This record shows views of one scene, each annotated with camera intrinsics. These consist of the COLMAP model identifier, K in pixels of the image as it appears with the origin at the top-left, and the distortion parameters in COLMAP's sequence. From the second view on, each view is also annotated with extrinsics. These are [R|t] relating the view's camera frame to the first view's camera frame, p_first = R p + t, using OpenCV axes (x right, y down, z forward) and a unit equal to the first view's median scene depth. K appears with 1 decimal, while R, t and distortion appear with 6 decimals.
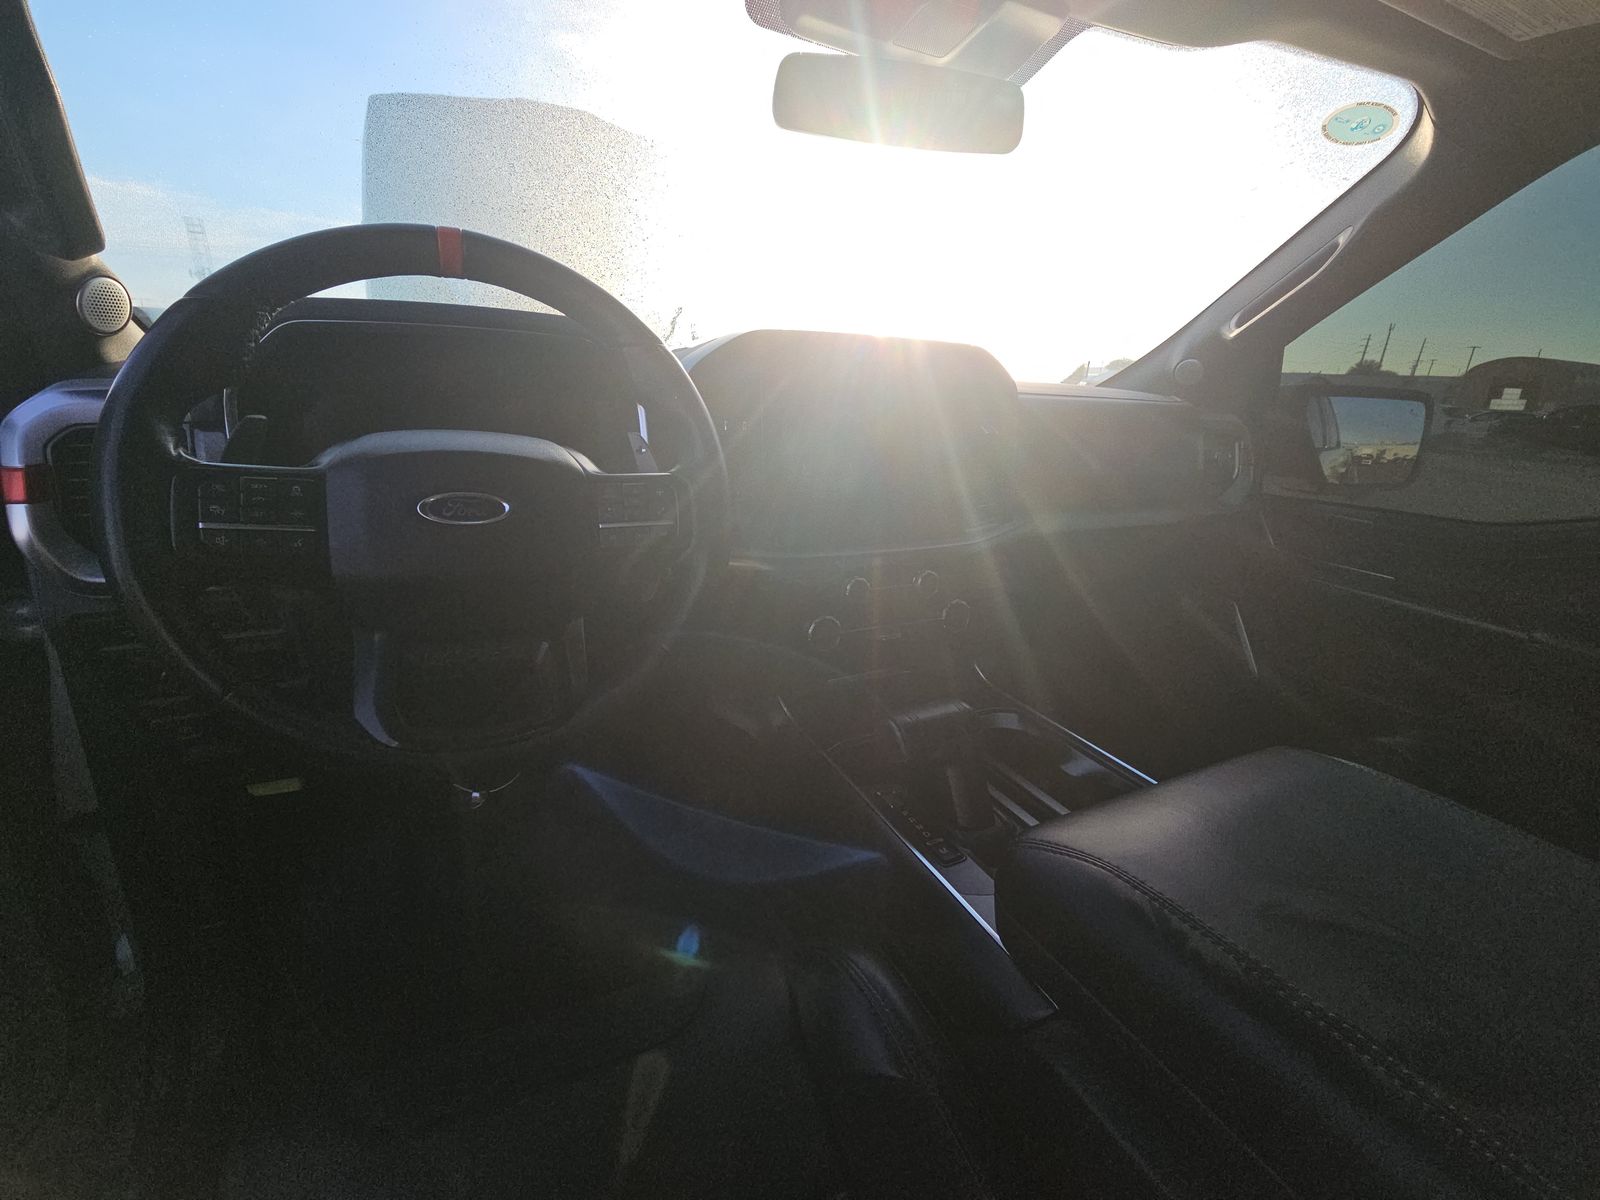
lens RADIAL K [[604.8, 0, 800.0], [0, 604.8, 600.0], [0, 0, 1]] dist [-0.000125, -0.011242]
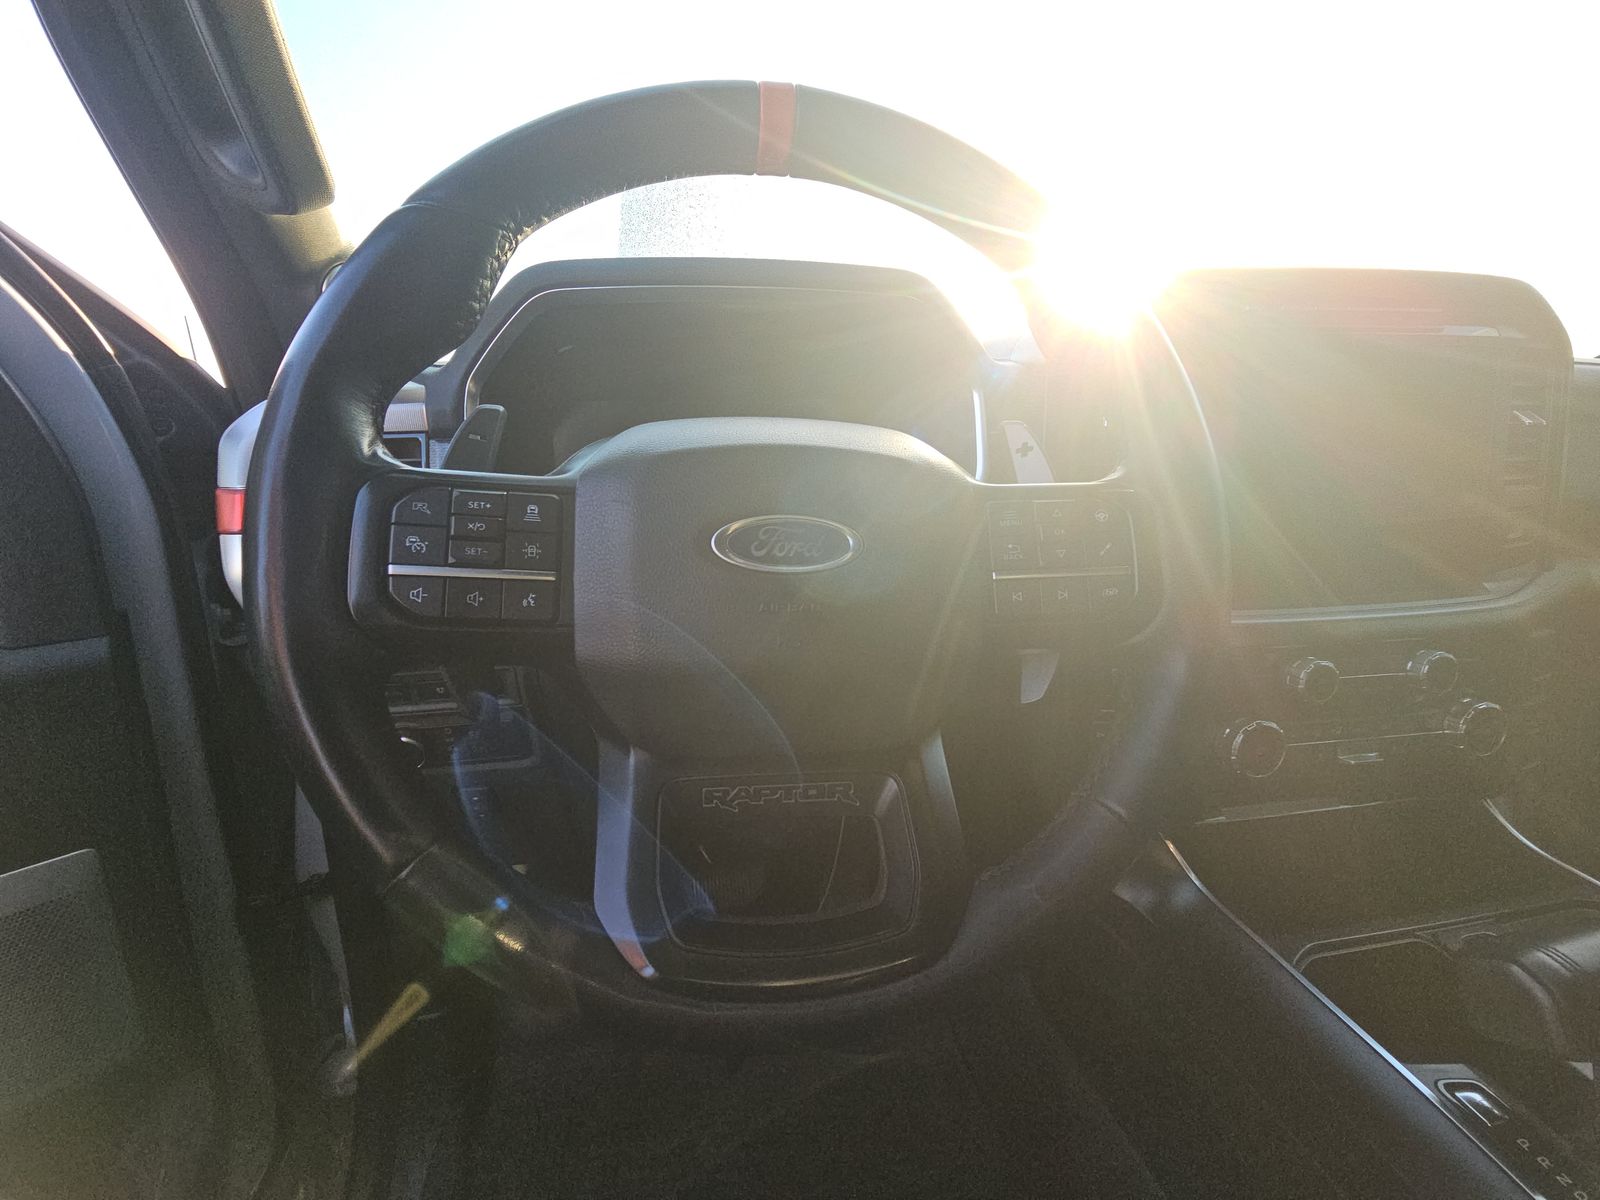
lens RADIAL K [[604.8, 0, 800.0], [0, 604.8, 600.0], [0, 0, 1]] dist [-0.000125, -0.011242]
pose [[0.954412, 0.025846, -0.297371, -0.385773], [-0.045303, 0.997246, -0.058724, -0.069302], [0.295034, 0.069519, 0.952954, 0.489871]]
